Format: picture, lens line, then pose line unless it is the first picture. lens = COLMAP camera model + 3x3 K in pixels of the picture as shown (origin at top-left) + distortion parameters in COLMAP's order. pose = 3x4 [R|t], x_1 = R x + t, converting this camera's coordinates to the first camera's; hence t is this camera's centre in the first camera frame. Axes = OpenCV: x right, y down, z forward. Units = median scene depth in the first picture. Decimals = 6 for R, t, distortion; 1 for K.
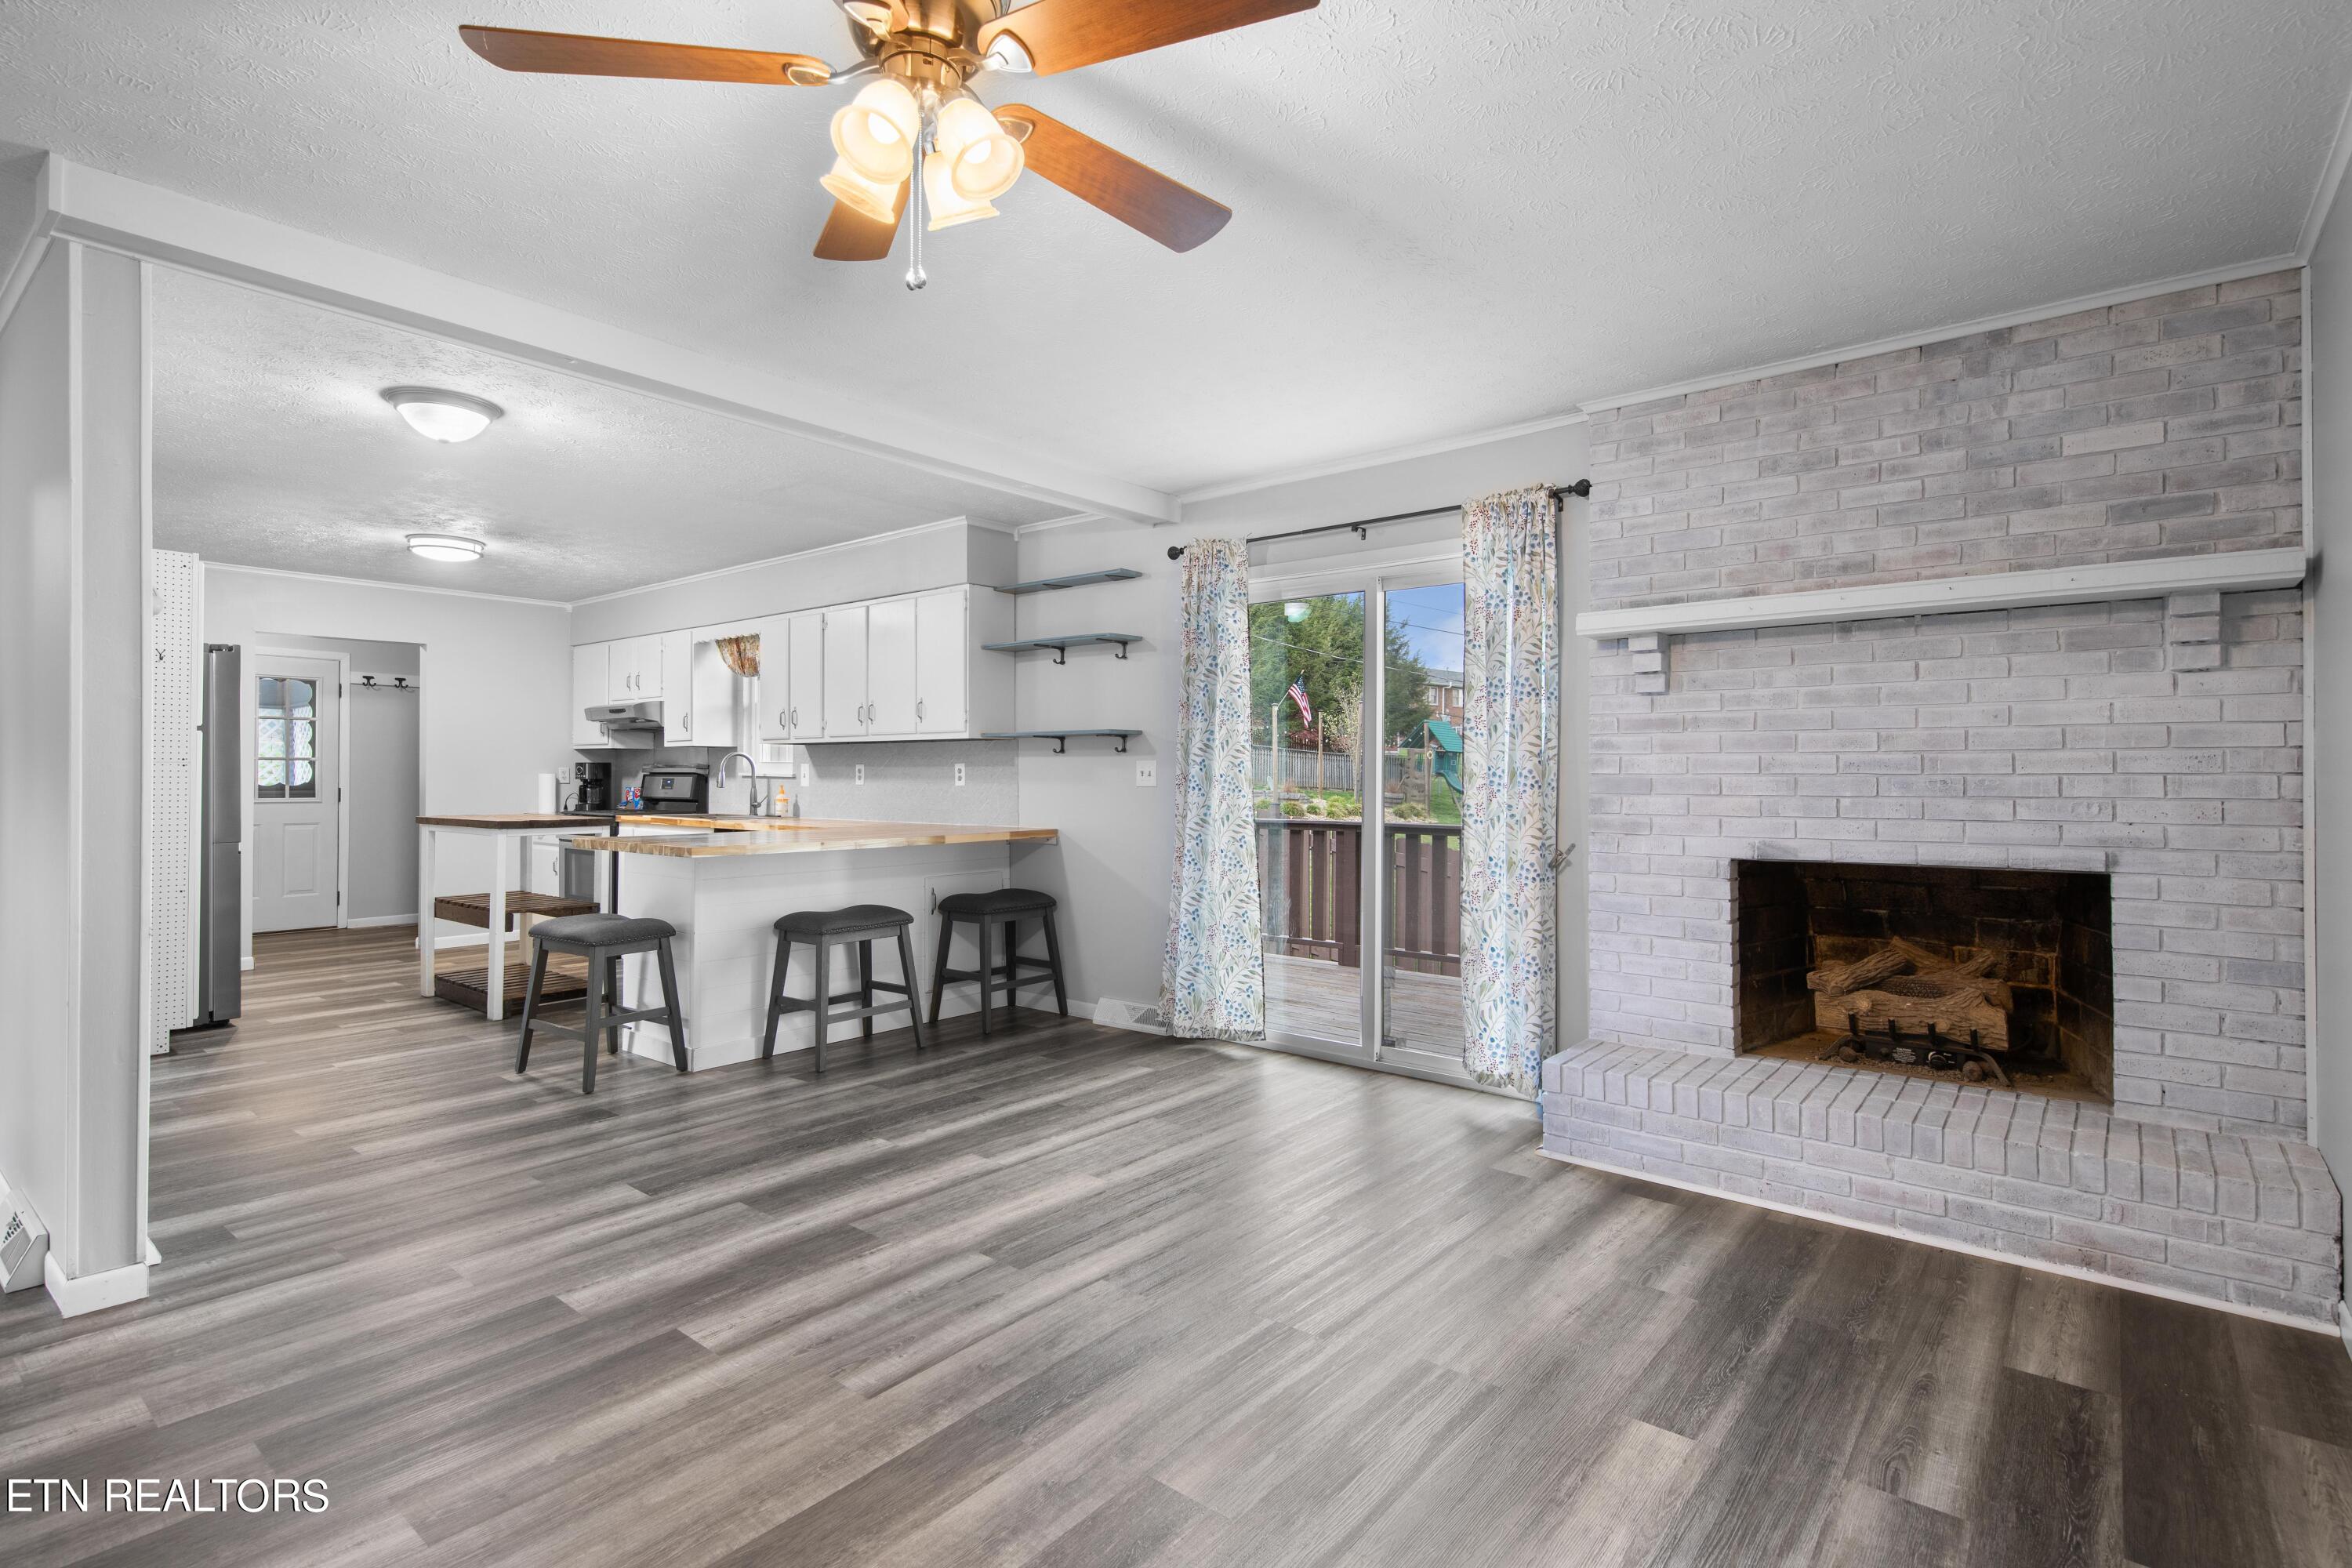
lens RADIAL K [[1134.2, 0, 1175.6], [0, 1134.2, 770.7], [0, 0, 1]] dist [0.014107, -0.004103]
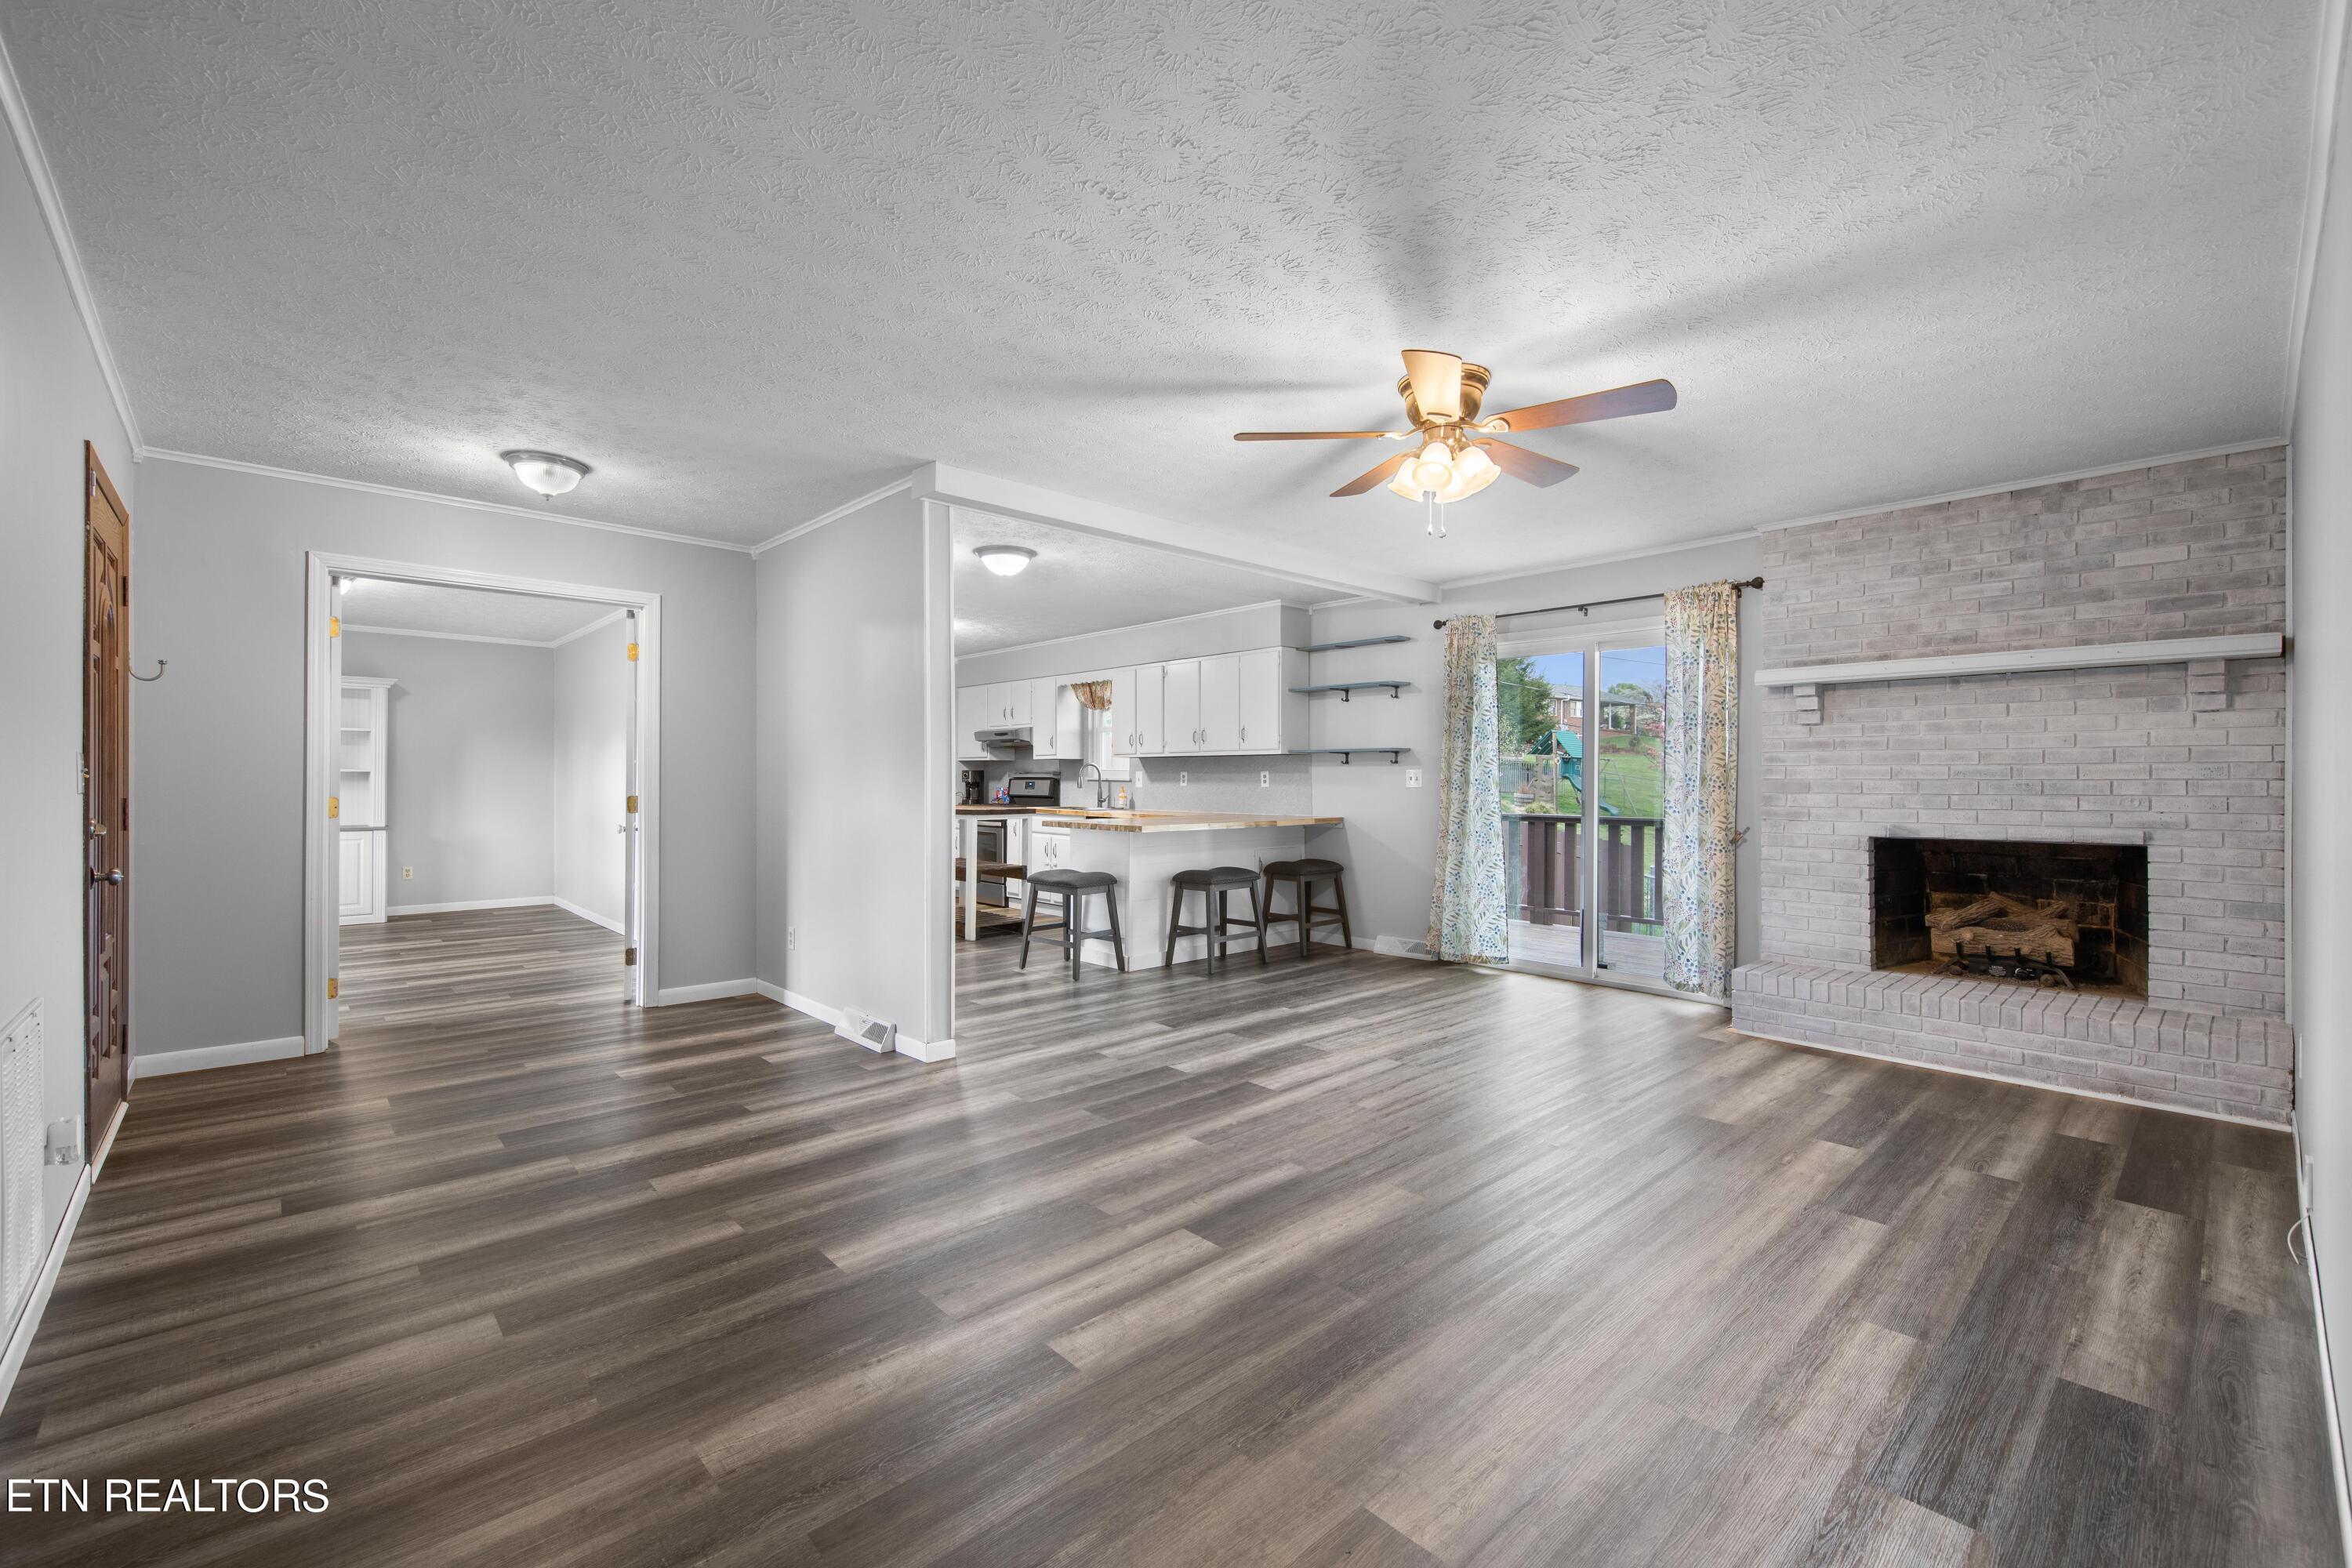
lens RADIAL K [[984.3, 0, 1160.6], [0, 984.3, 783.1], [0, 0, 1]] dist [0.000521, -0.001321]
pose [[0.989091, 0.000655, -0.147303, -0.240545], [0.000623, 0.999963, 0.008633, -0.003779], [0.147303, -0.008631, 0.989054, -0.410252]]
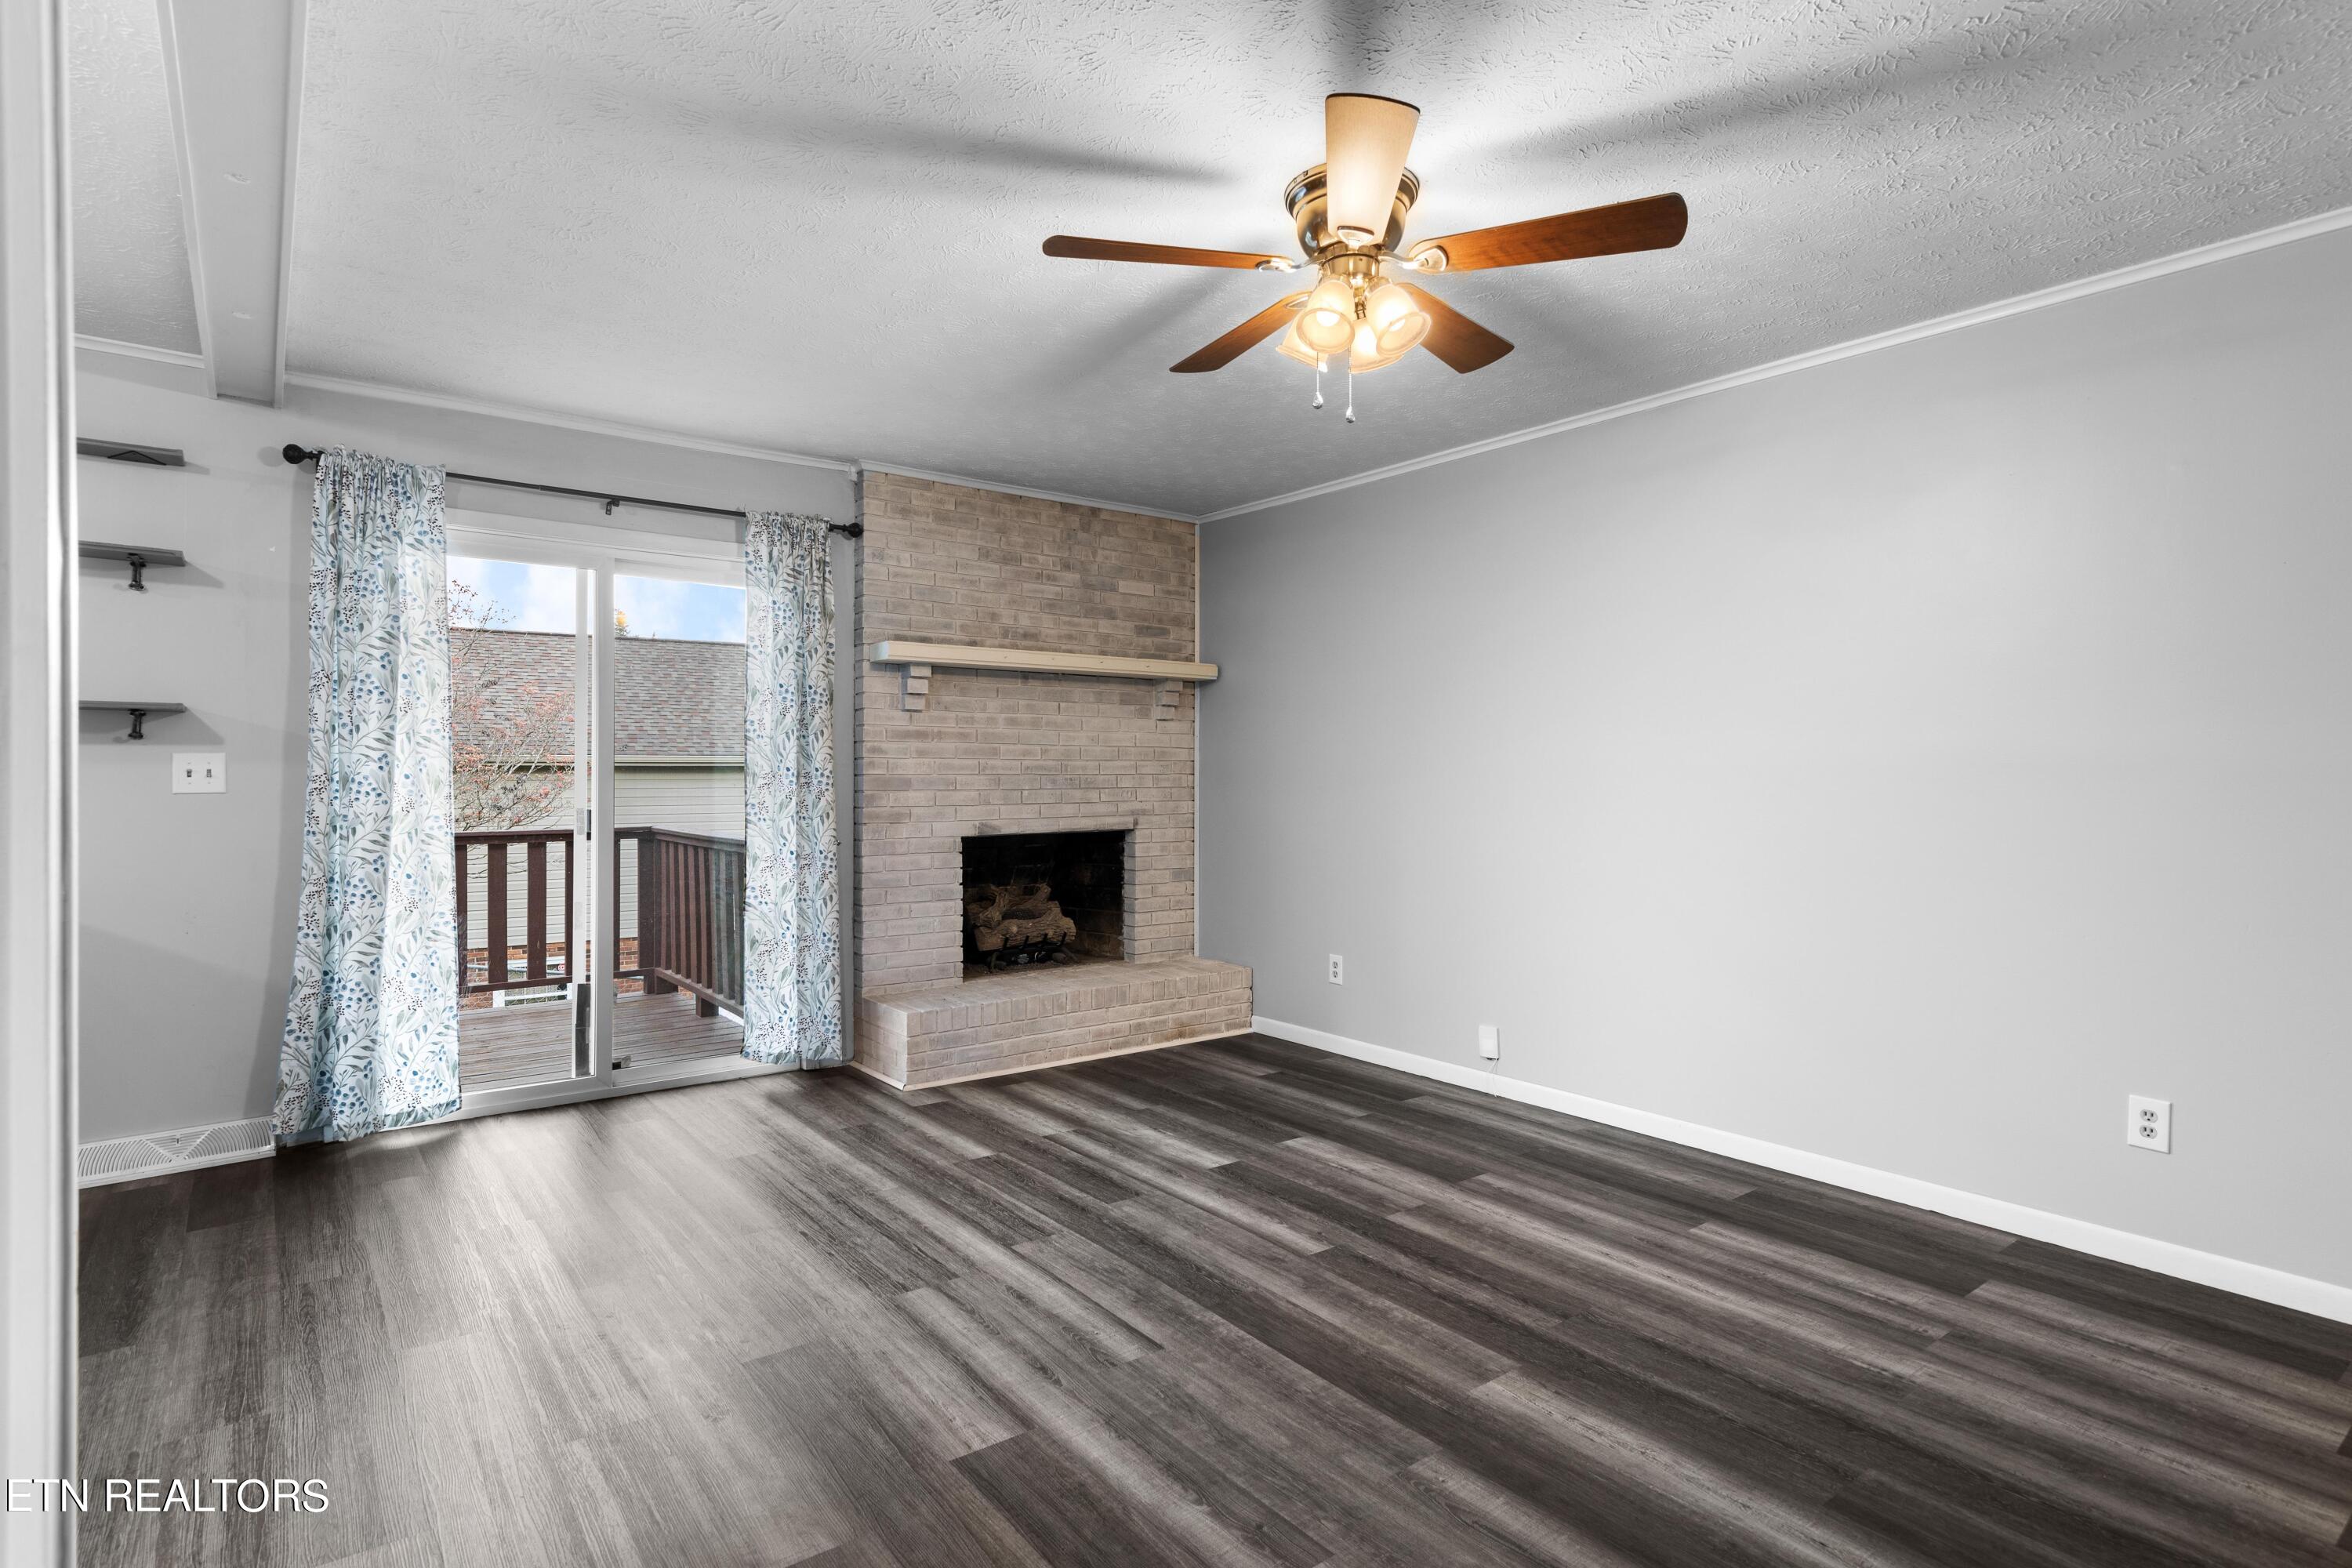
lens RADIAL K [[1183.7, 0, 1170.1], [0, 1183.7, 777.6], [0, 0, 1]] dist [0.006158, -0.001207]
pose [[0.221551, -0.006185, 0.975129, -0.861492], [-0.006550, 0.999948, 0.007831, -0.005959], [-0.975127, -0.008122, 0.221499, 0.463837]]
